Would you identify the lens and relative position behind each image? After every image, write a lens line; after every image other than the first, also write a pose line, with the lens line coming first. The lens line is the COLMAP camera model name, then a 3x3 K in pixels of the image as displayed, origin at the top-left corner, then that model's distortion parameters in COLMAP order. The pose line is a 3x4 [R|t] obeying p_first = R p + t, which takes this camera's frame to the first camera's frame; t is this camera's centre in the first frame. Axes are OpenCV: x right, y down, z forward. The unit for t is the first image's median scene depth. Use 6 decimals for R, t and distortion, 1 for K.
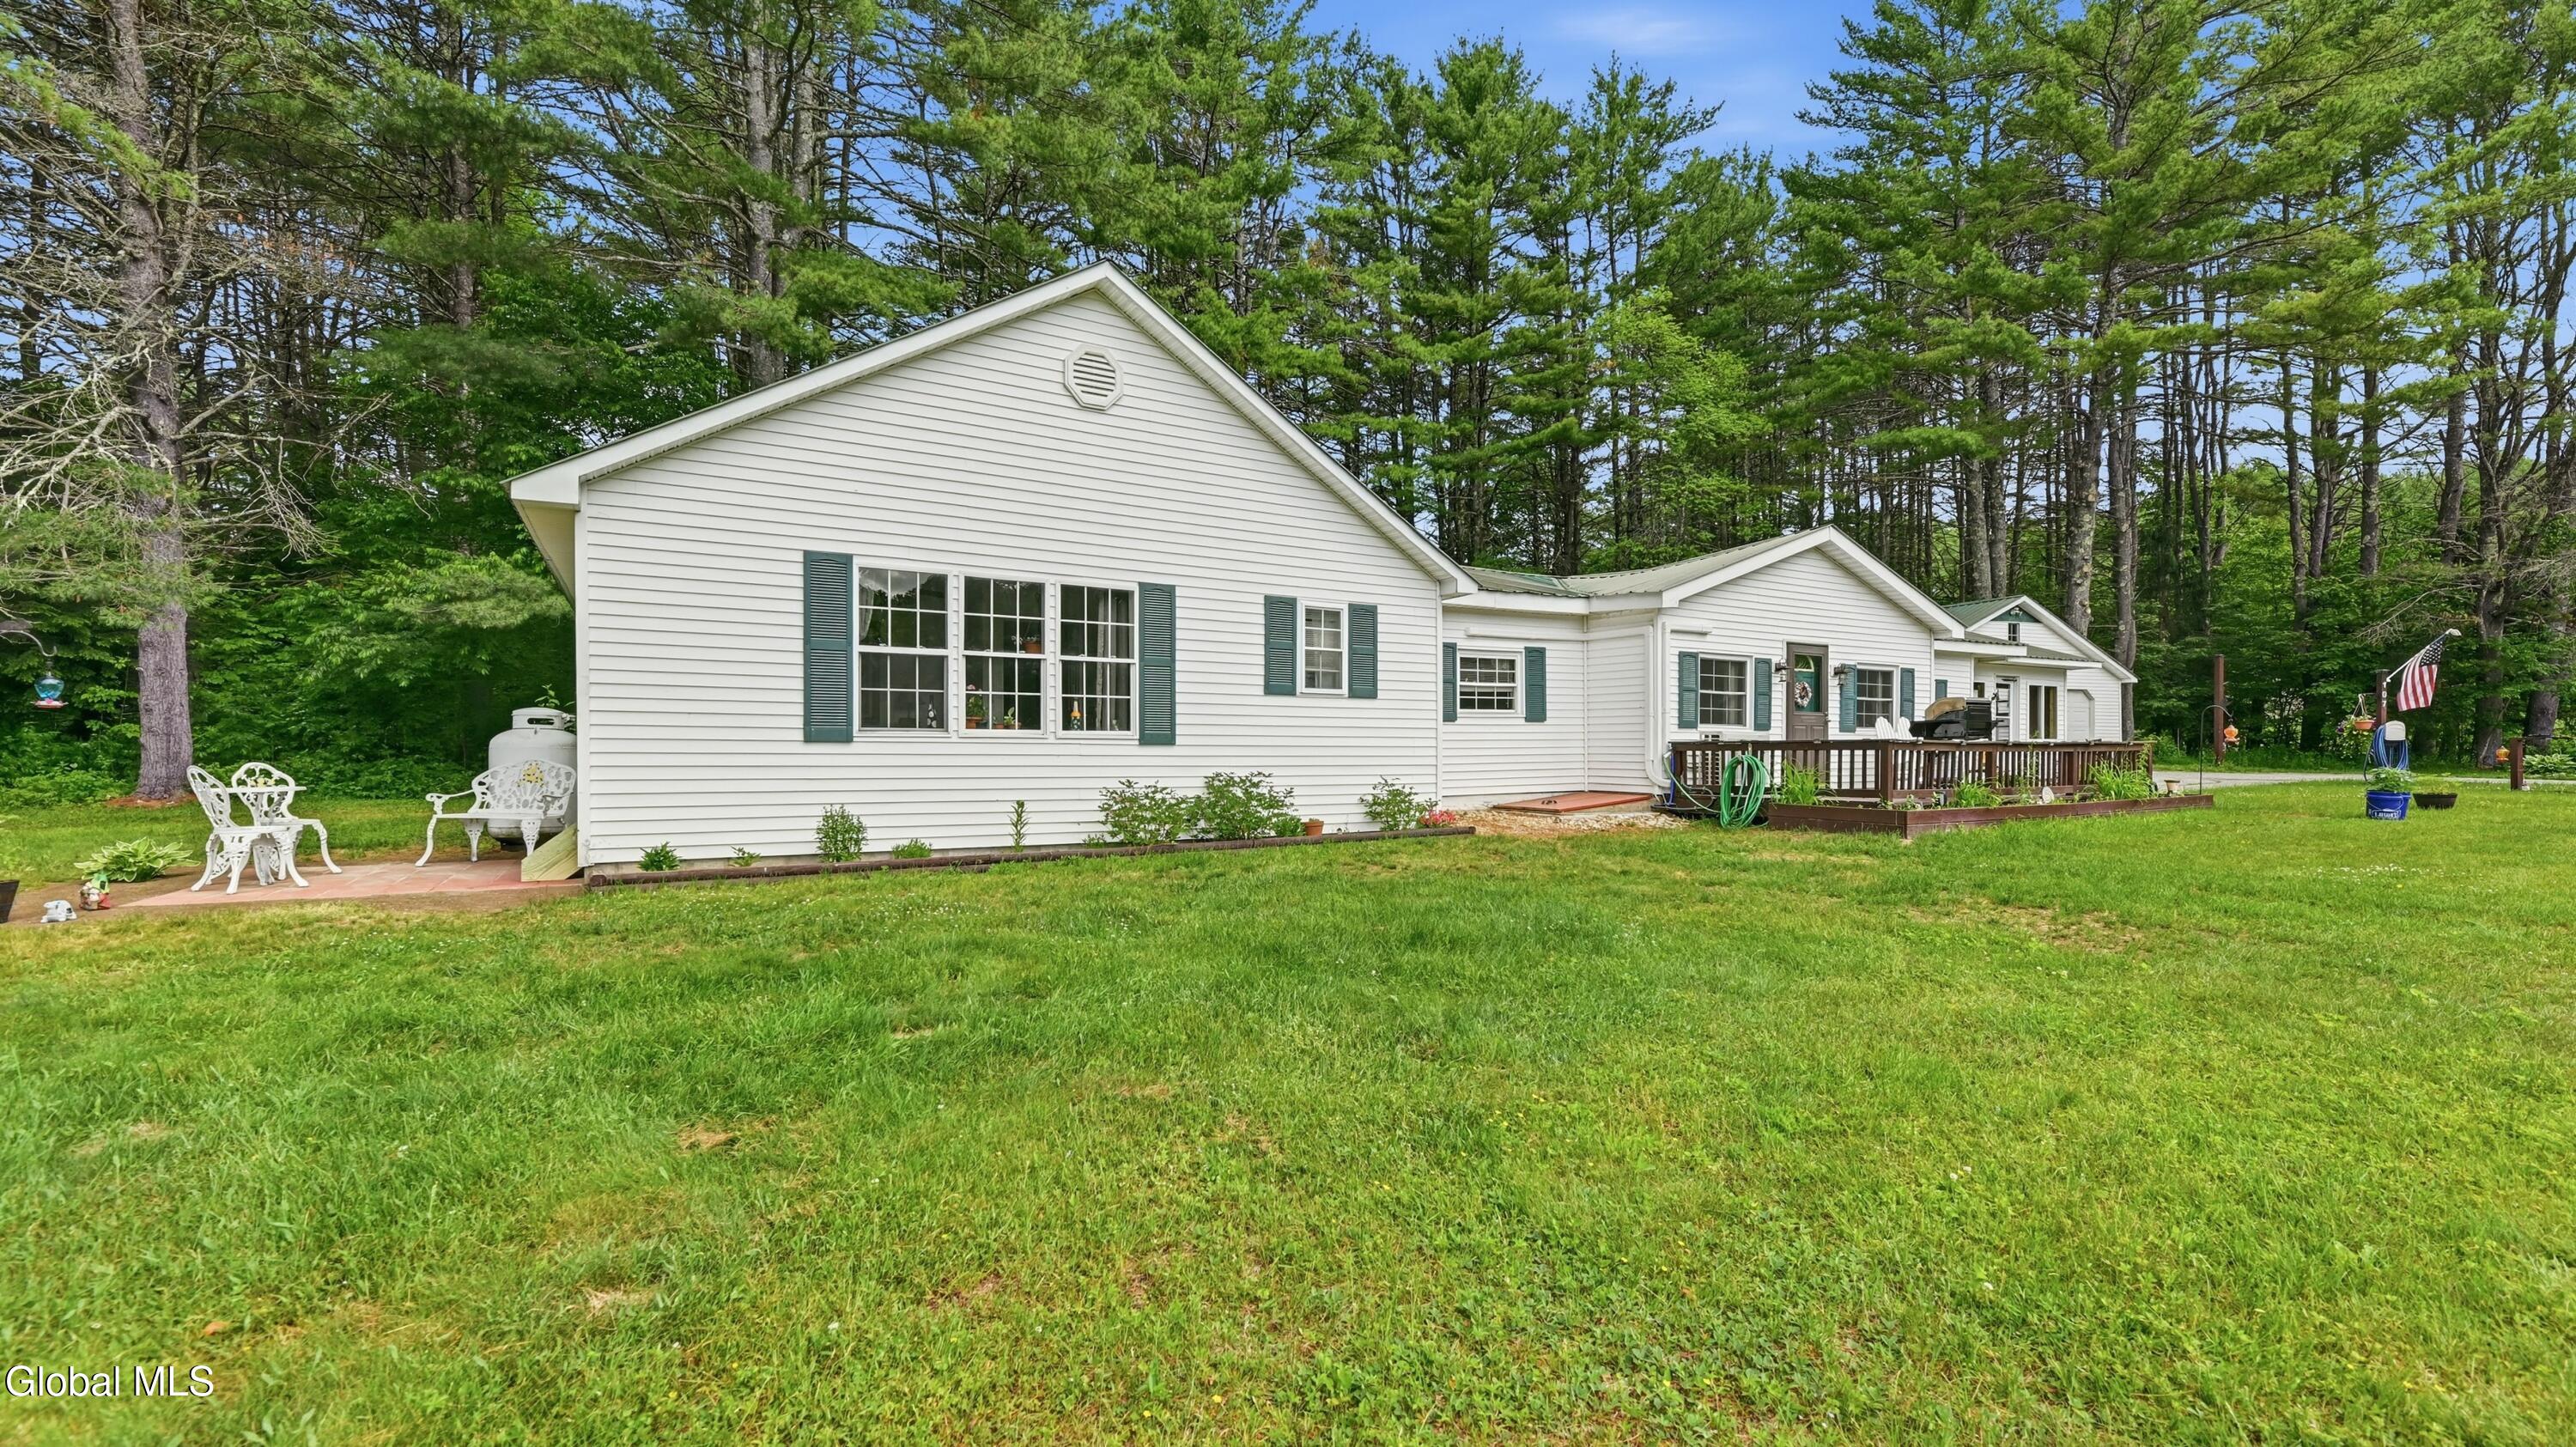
lens RADIAL K [[1109.7, 0, 1288.0], [0, 1109.7, 723.5], [0, 0, 1]] dist [-0.002619, -0.000119]
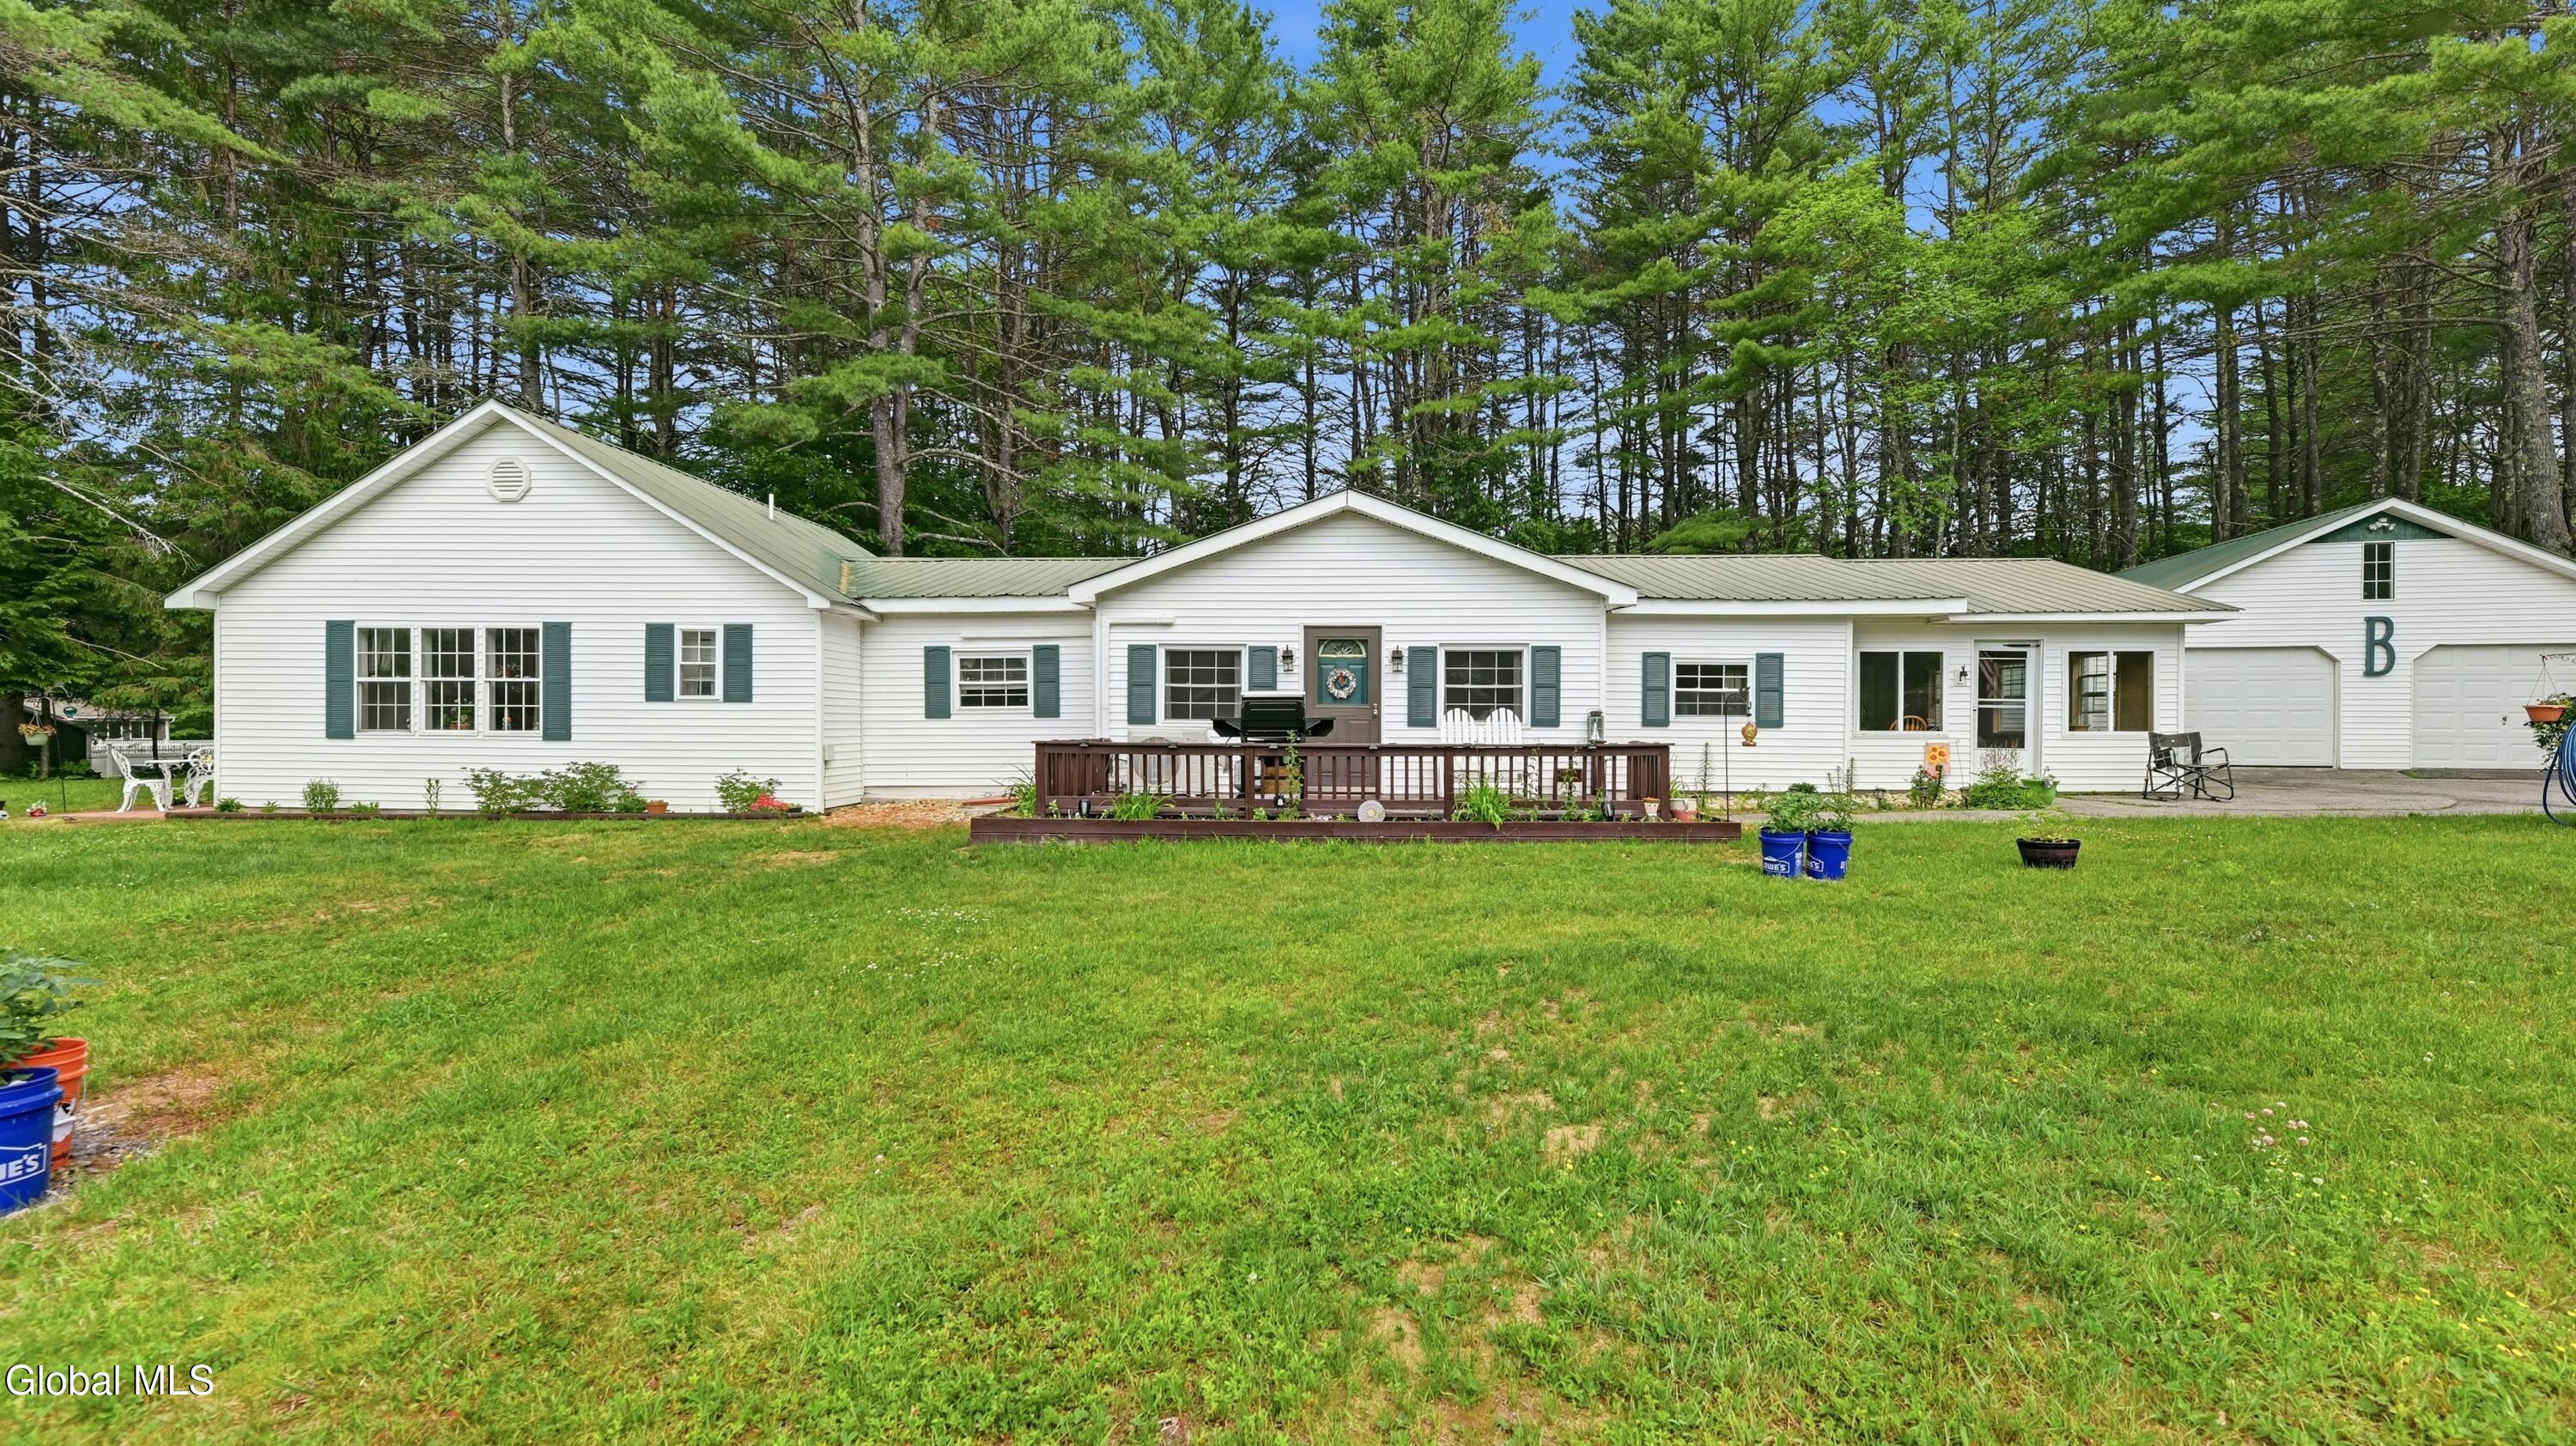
lens RADIAL K [[1049.2, 0, 1288.0], [0, 1049.2, 723.0], [0, 0, 1]] dist [-0.005408, -0.000074]
pose [[0.826437, 0.003274, -0.563019, 1.342599], [0.009877, 0.999745, 0.020312, -0.019351], [0.562942, -0.022347, 0.826194, 0.440648]]
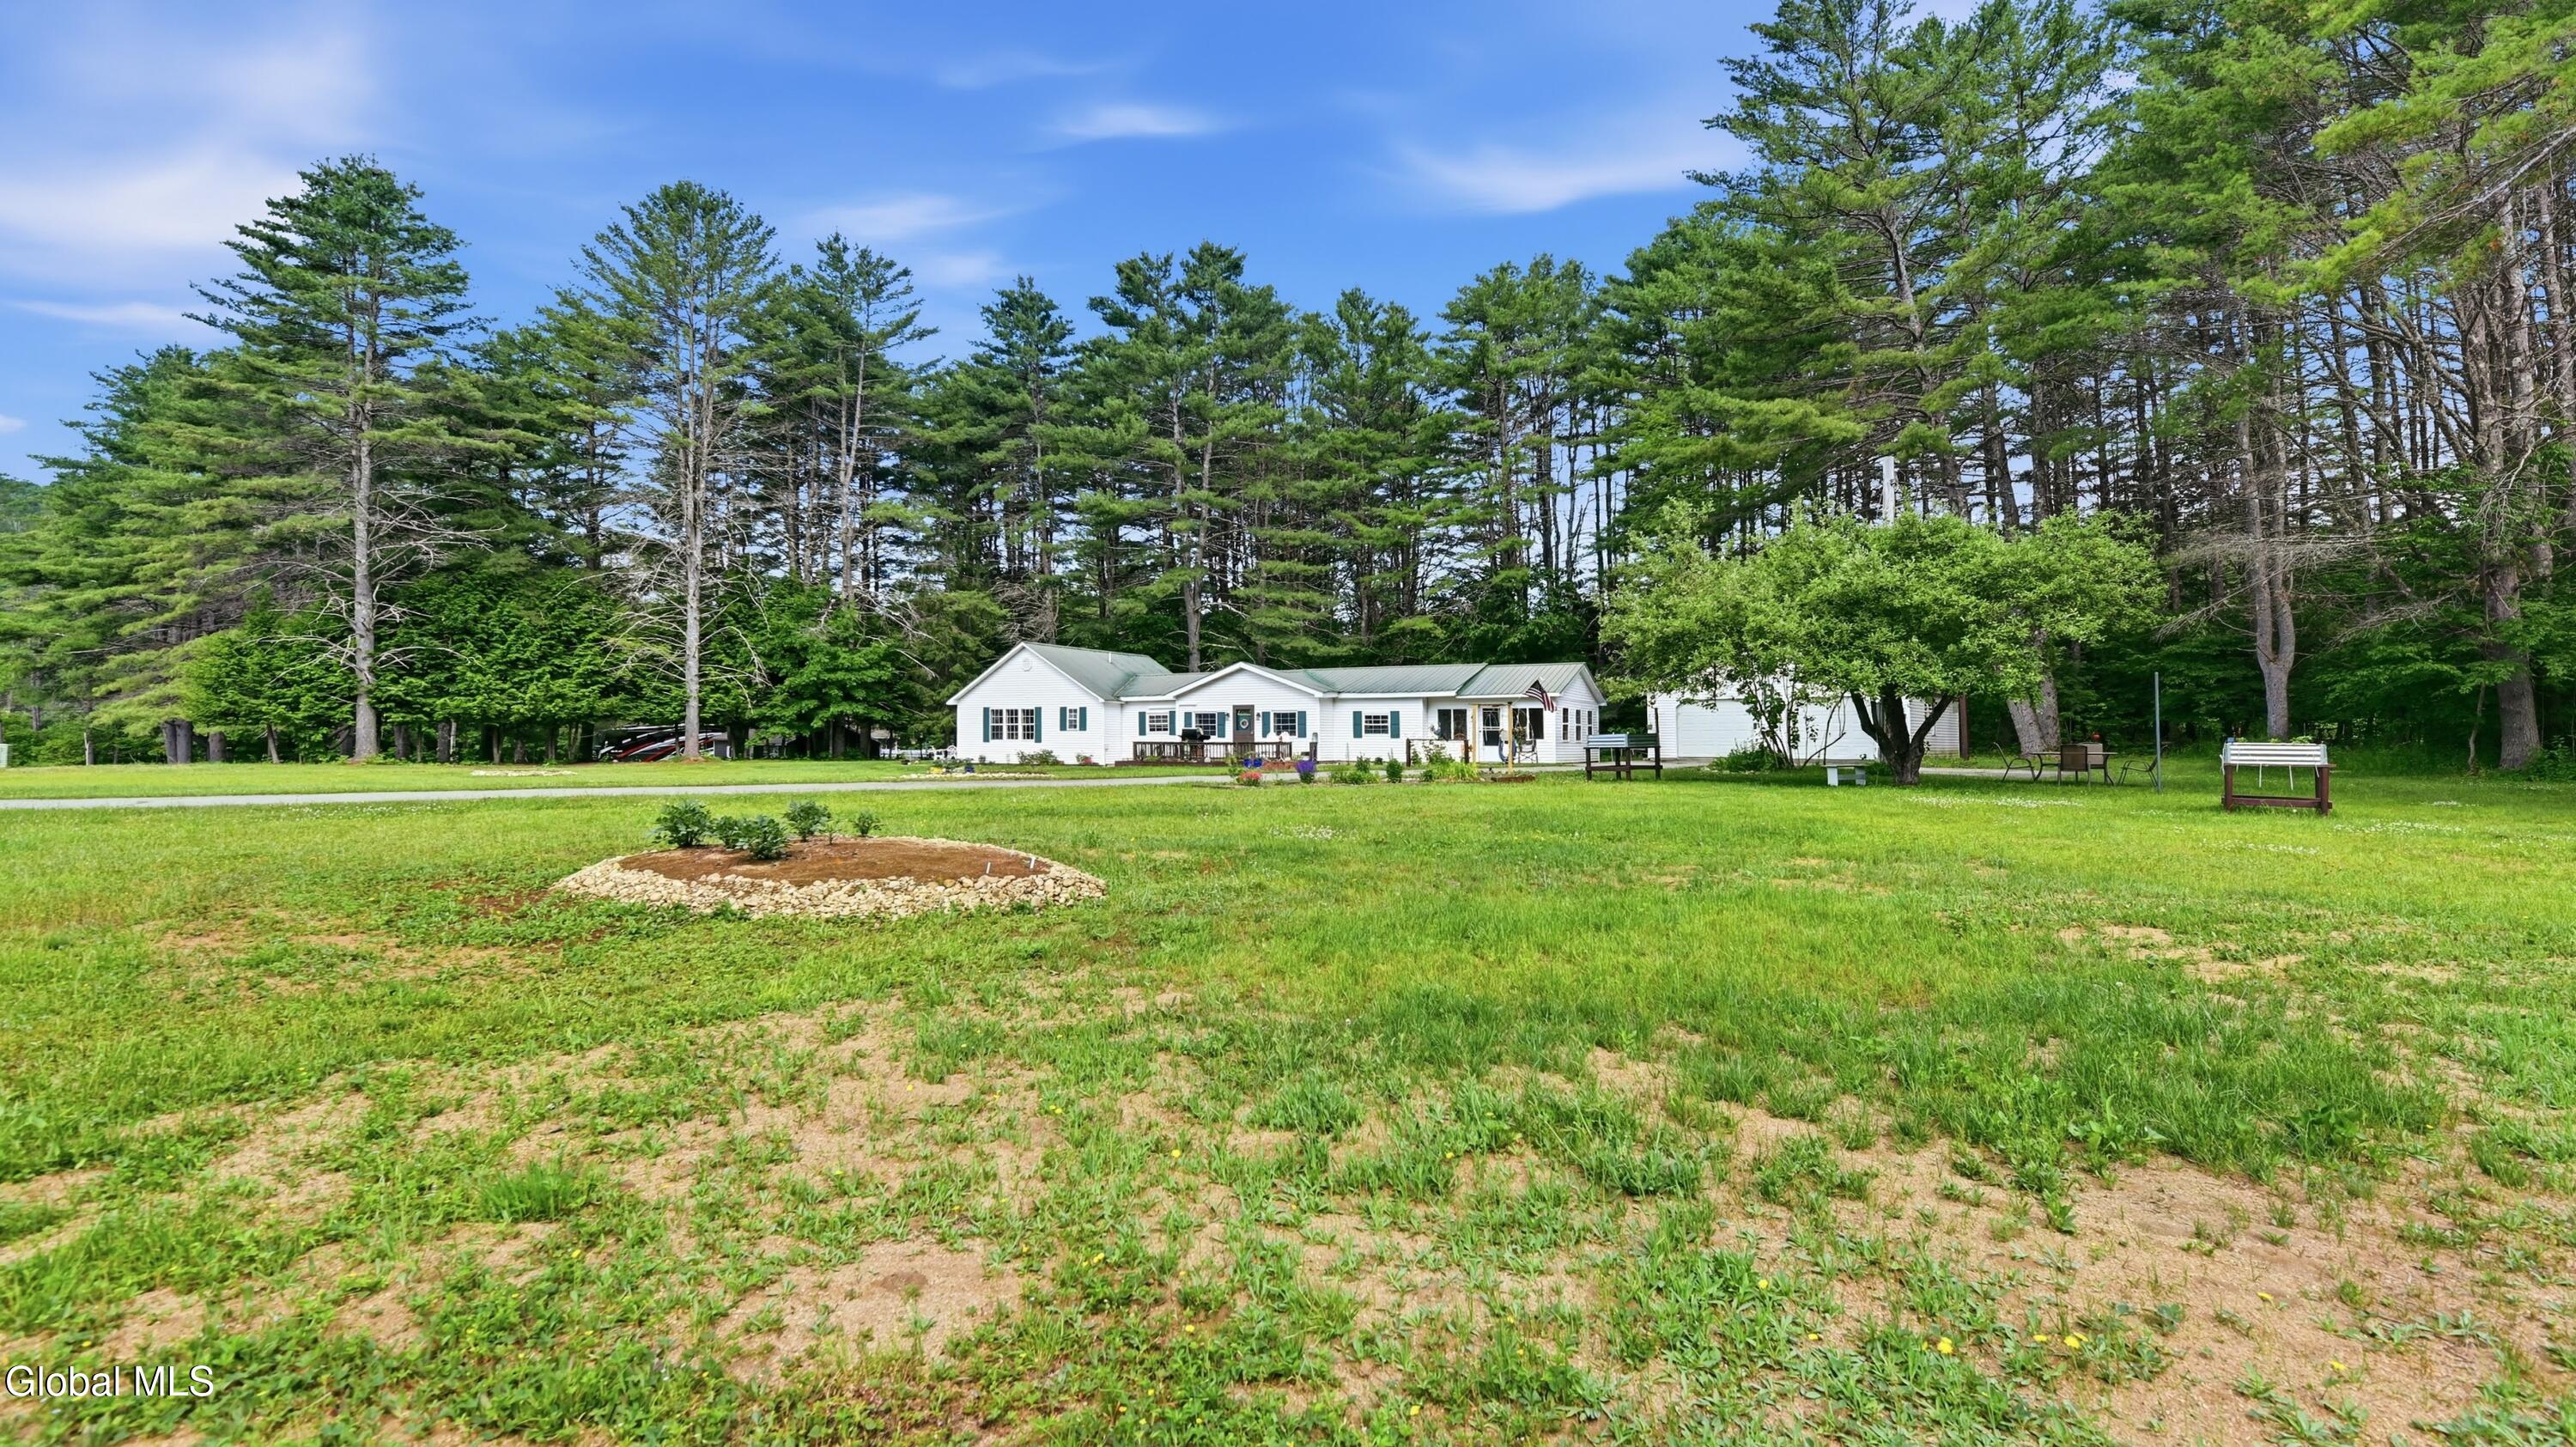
lens RADIAL K [[1051.1, 0, 1274.7], [0, 1051.1, 734.5], [0, 0, 1]] dist [-0.002619, -0.000147]
pose [[0.498304, -0.002387, -0.866999, 4.036122], [0.017596, 0.999818, 0.007360, -0.027573], [0.866824, -0.018924, 0.498256, -0.290769]]
